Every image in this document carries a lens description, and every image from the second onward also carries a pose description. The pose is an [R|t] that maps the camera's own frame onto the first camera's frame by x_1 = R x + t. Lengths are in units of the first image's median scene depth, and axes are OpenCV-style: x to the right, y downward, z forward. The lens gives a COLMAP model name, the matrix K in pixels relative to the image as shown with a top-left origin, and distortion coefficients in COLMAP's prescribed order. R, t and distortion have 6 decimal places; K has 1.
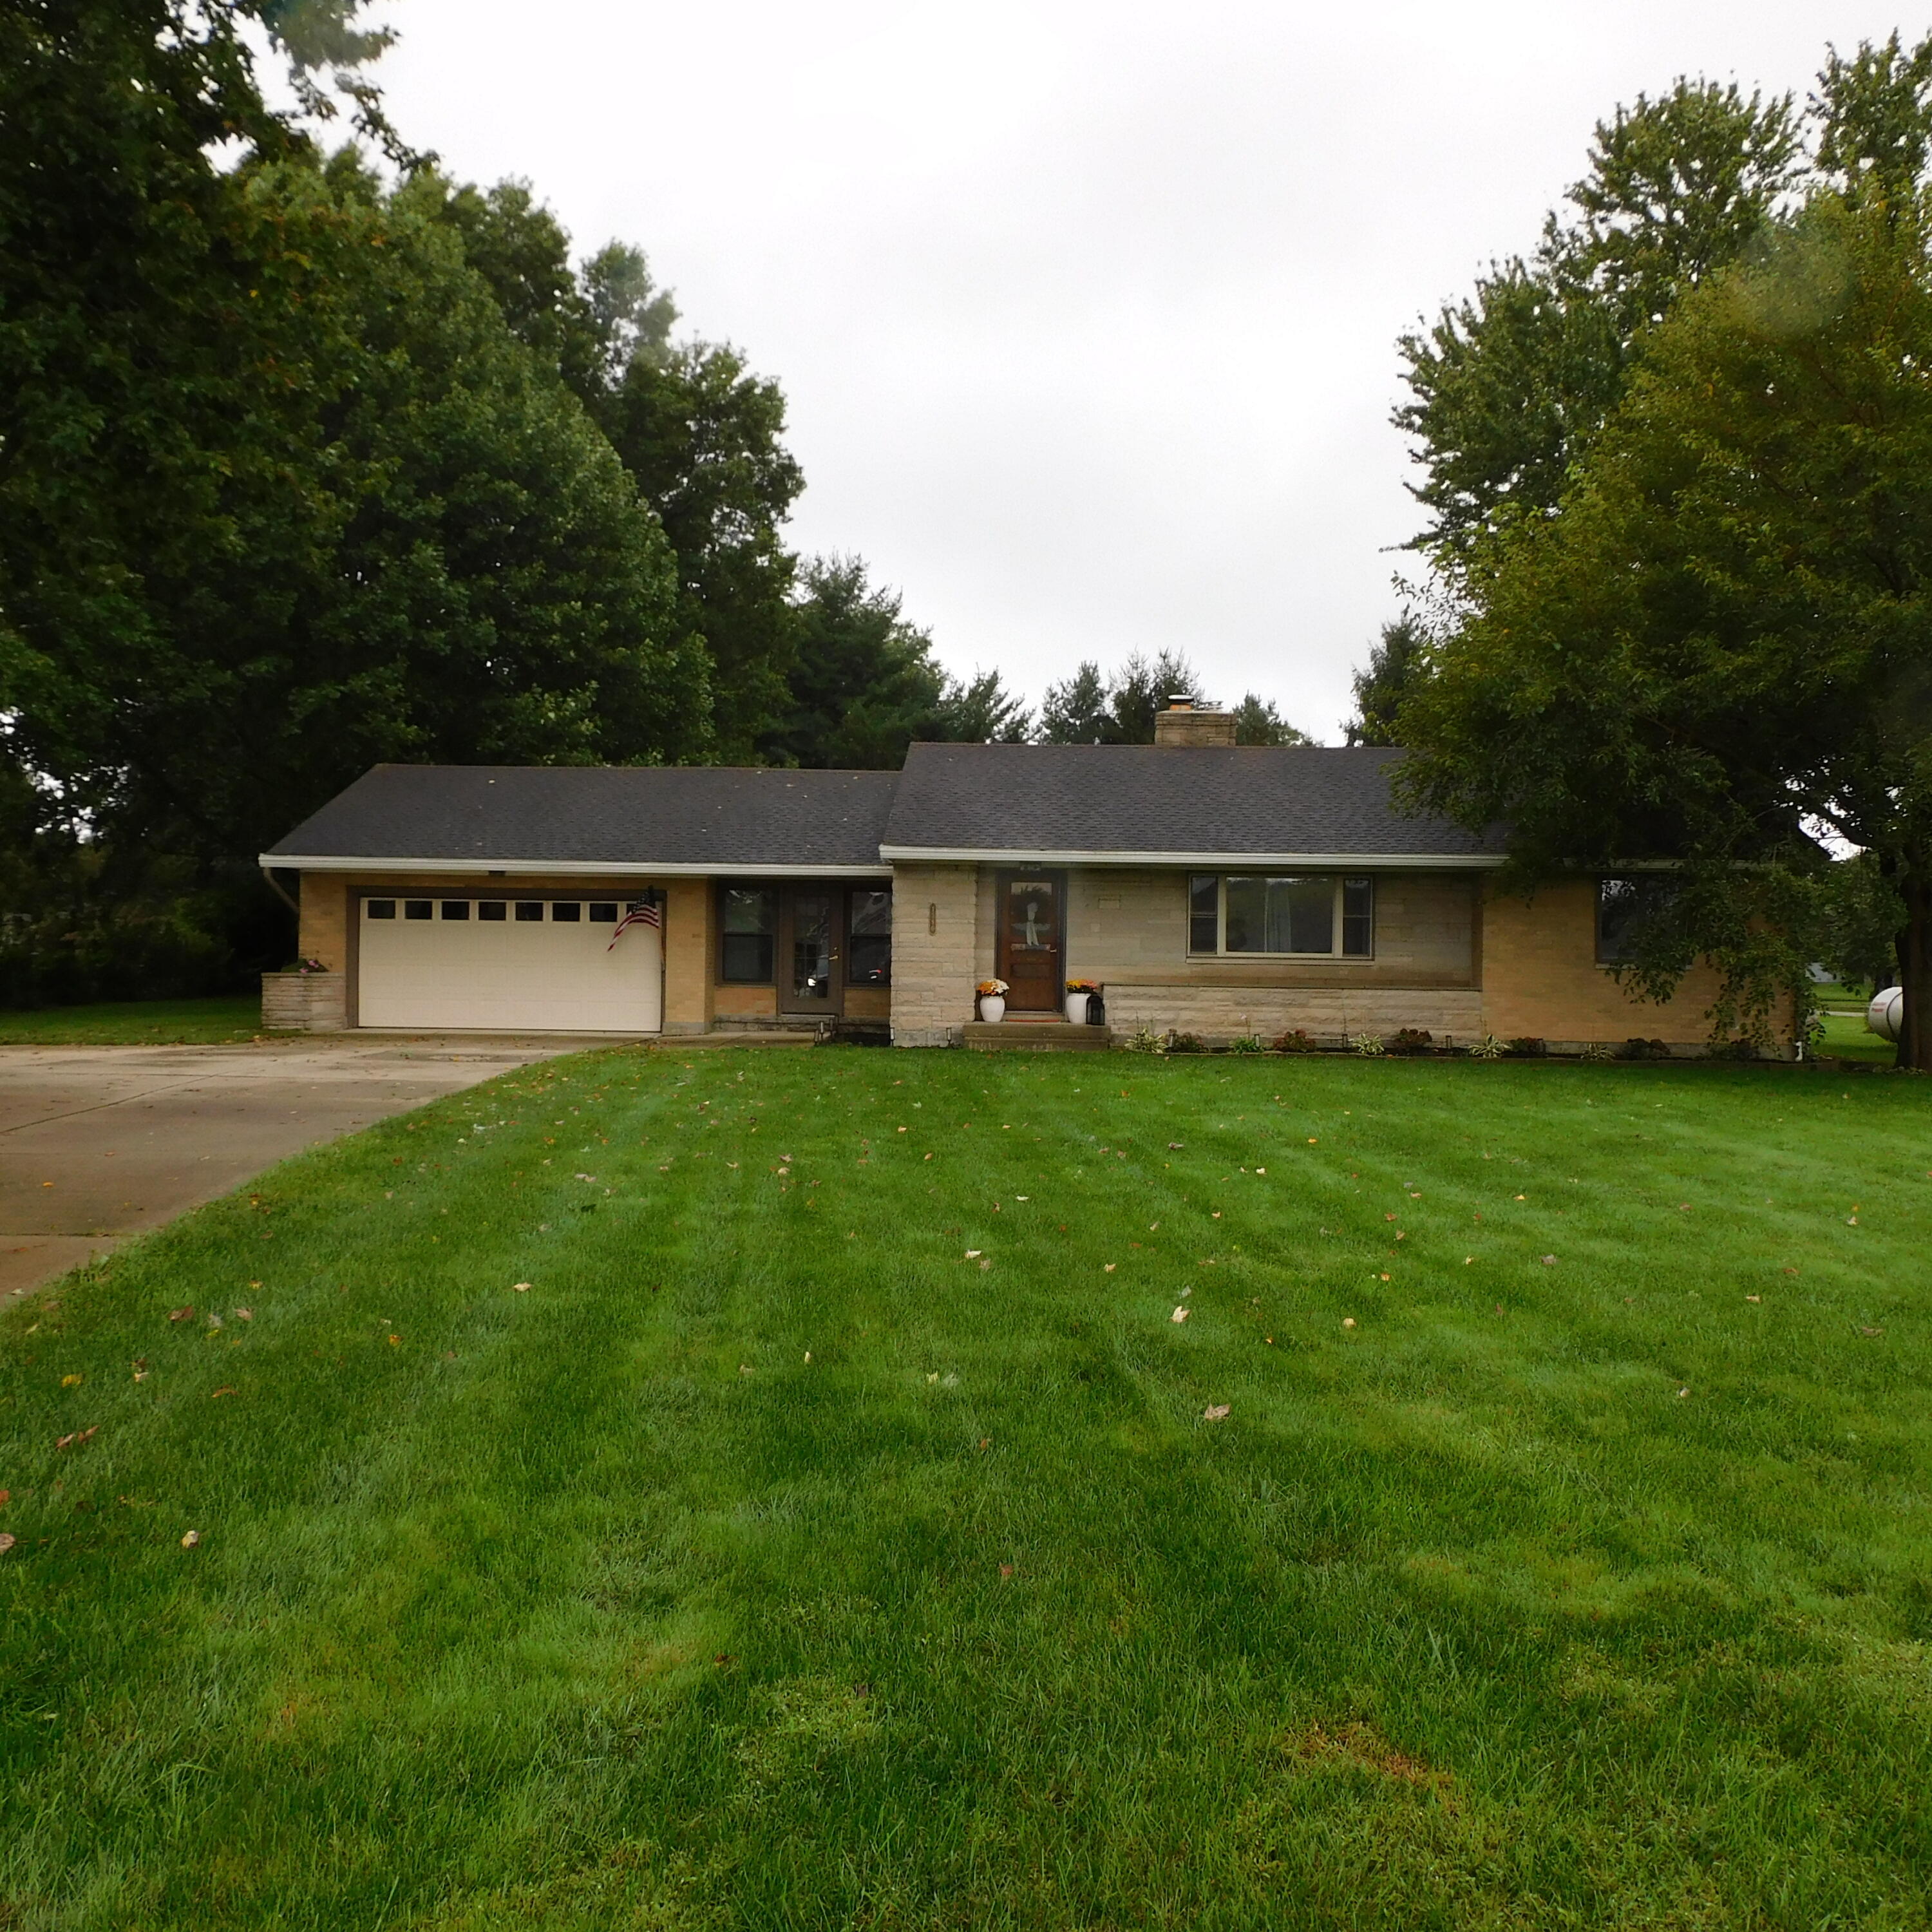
lens RADIAL K [[1844.9, 0, 959.4], [0, 1844.9, 971.0], [0, 0, 1]] dist [0.003660, 0.000000]
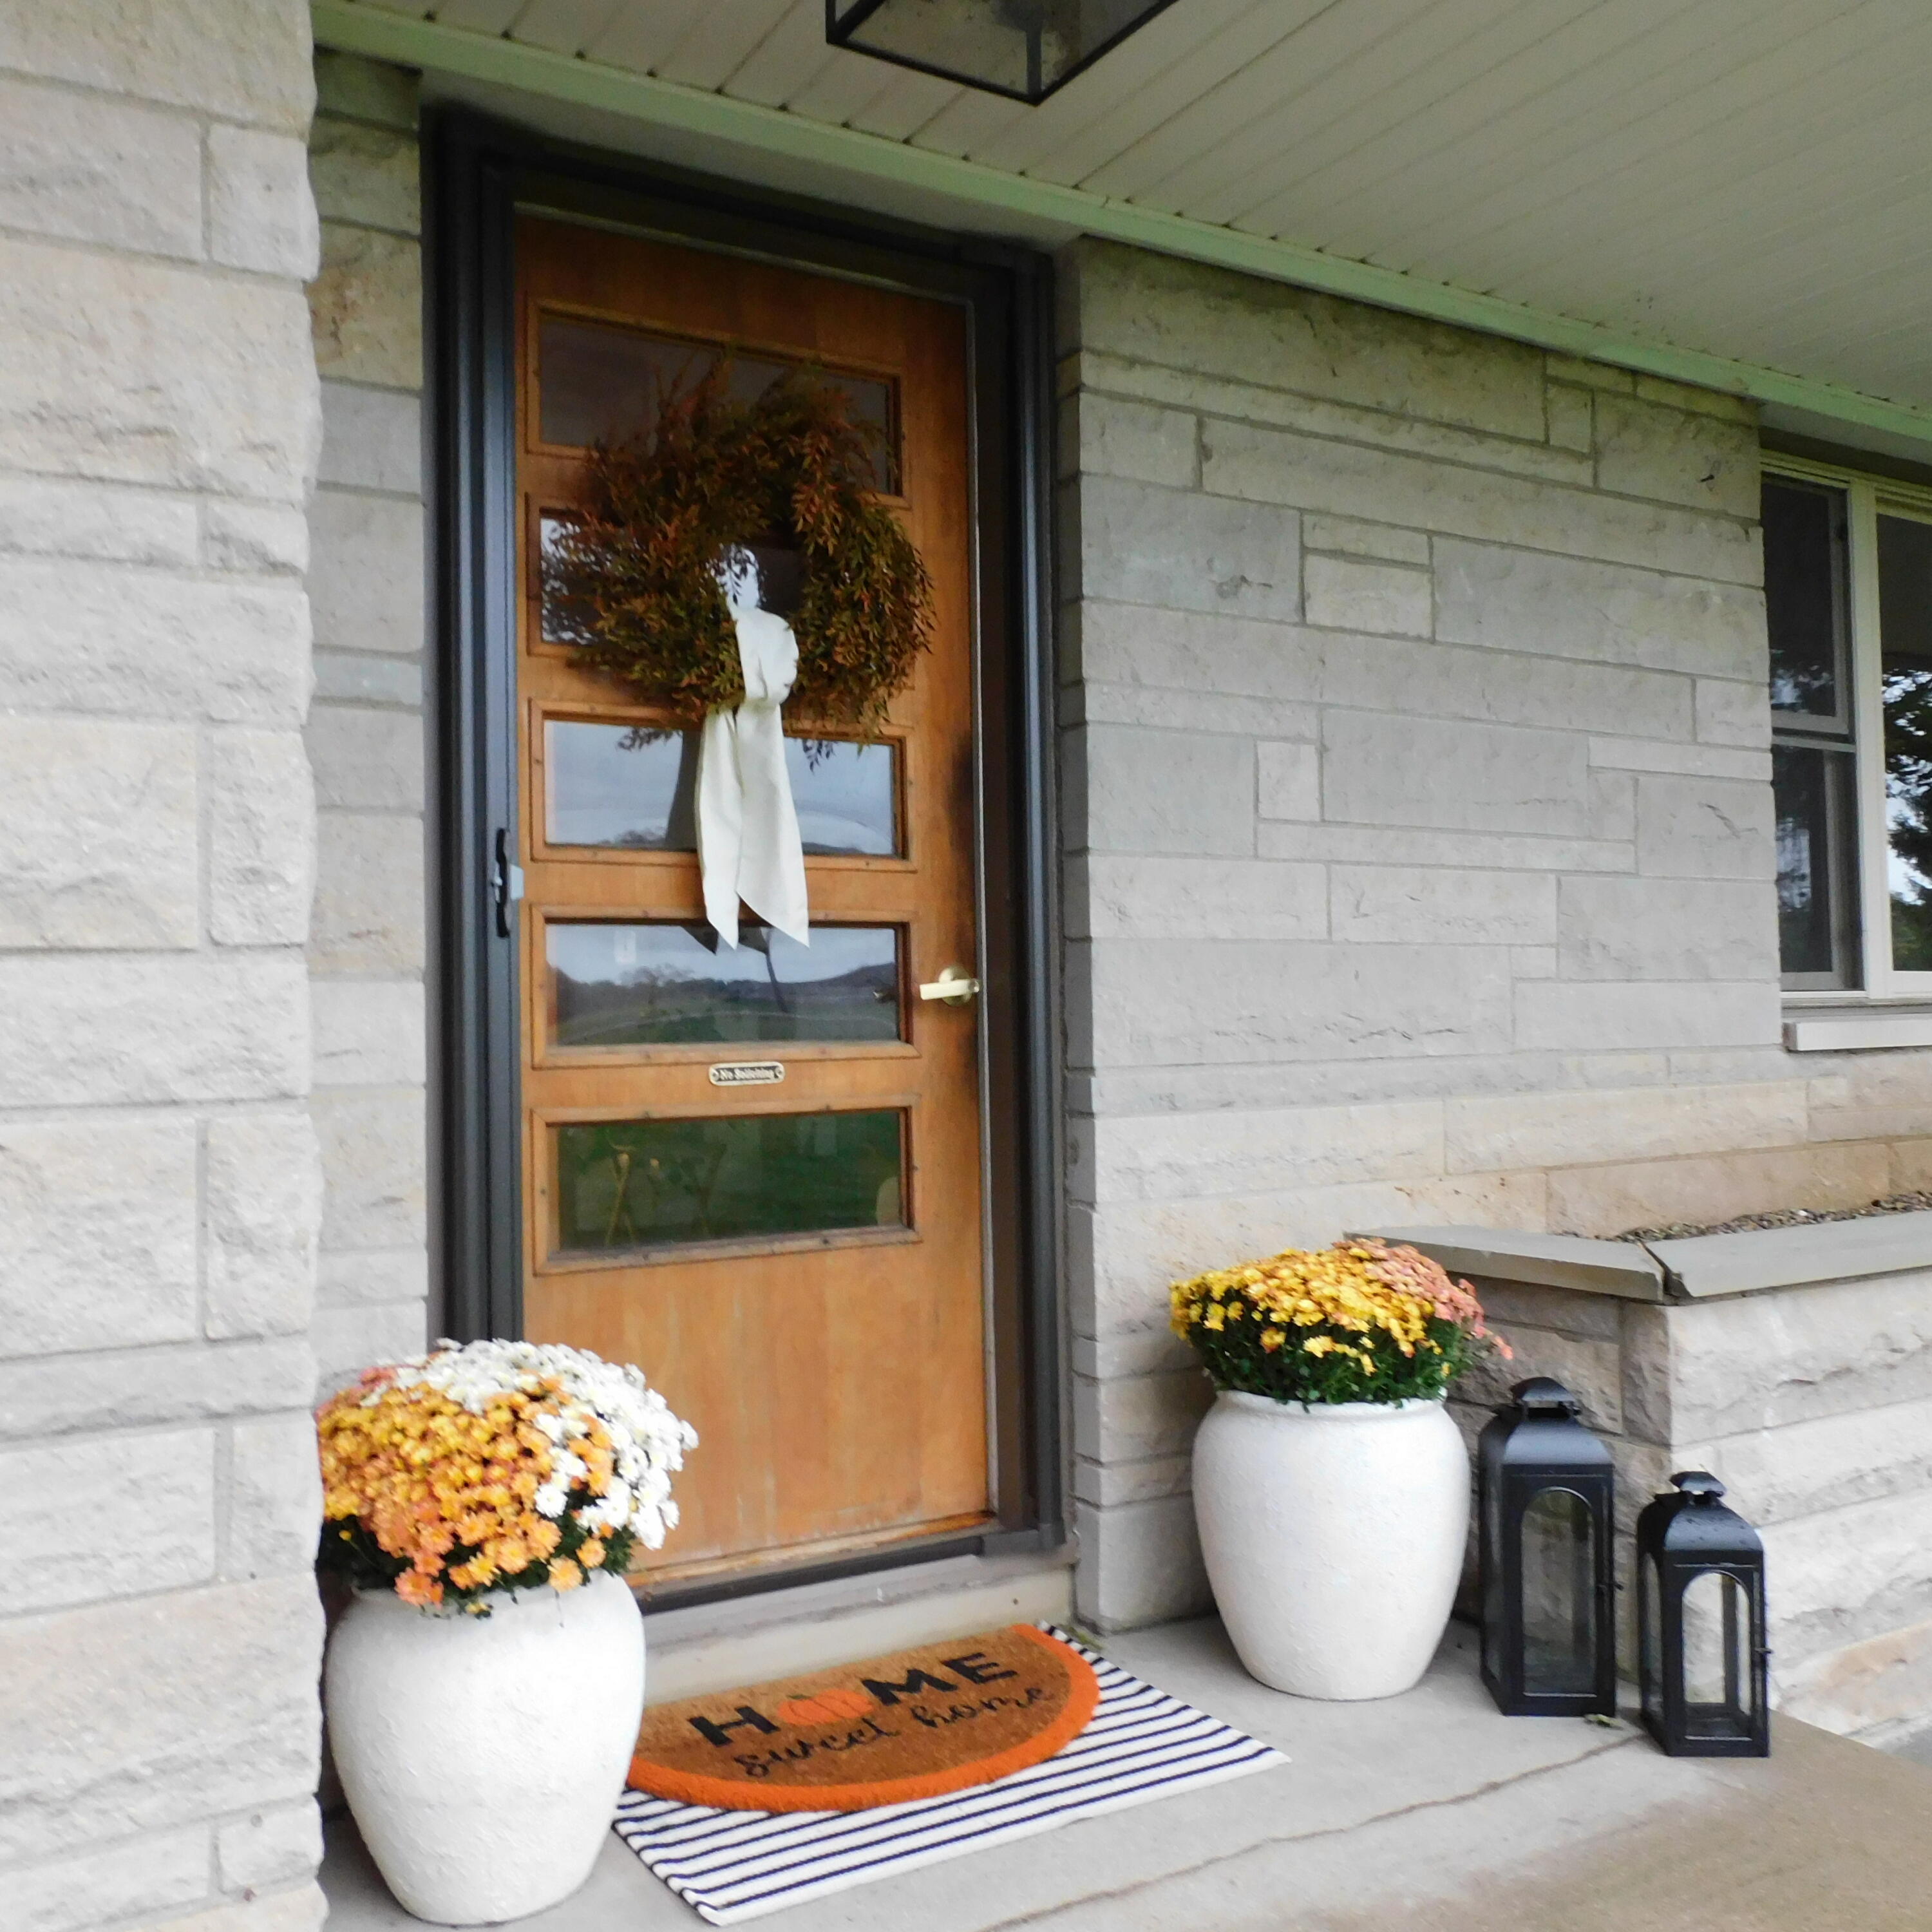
lens RADIAL K [[1844.9, 0, 982.4], [0, 1844.9, 971.1], [0, 0, 1]] dist [0.003660, 0.000000]
pose [[0.835830, -0.016257, 0.548748, -0.007873], [0.039914, 0.998716, -0.031209, -0.008559], [-0.547536, 0.047988, 0.835405, 0.911734]]
